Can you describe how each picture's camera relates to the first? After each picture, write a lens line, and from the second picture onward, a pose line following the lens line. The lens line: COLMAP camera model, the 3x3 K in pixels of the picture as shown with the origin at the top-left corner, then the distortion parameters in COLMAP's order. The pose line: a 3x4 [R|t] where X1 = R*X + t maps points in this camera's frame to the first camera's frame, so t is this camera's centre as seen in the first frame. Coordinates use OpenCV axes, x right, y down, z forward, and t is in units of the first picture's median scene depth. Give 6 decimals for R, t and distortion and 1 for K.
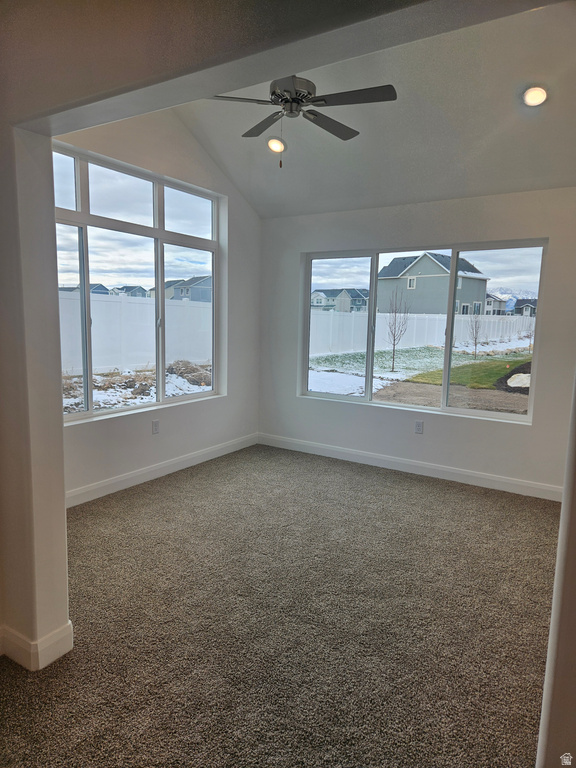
lens RADIAL K [[518.0, 0, 285.7], [0, 518.0, 385.0], [0, 0, 1]] dist [0.052275, -0.029073]
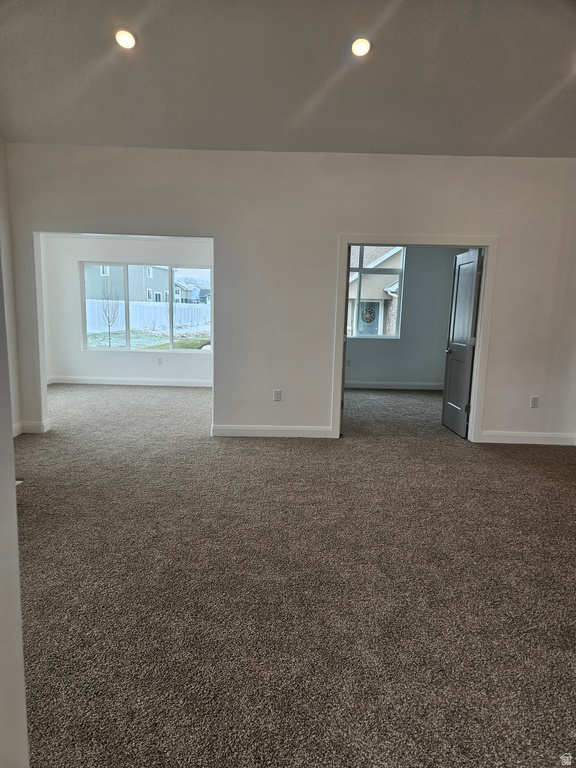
lens RADIAL K [[518.0, 0, 288.6], [0, 518.0, 387.5], [0, 0, 1]] dist [0.052275, -0.029073]
pose [[0.838106, -0.085762, 0.538723, -0.054529], [0.071290, 0.996314, 0.047701, 0.018943], [-0.540829, -0.001573, 0.841131, -0.118354]]
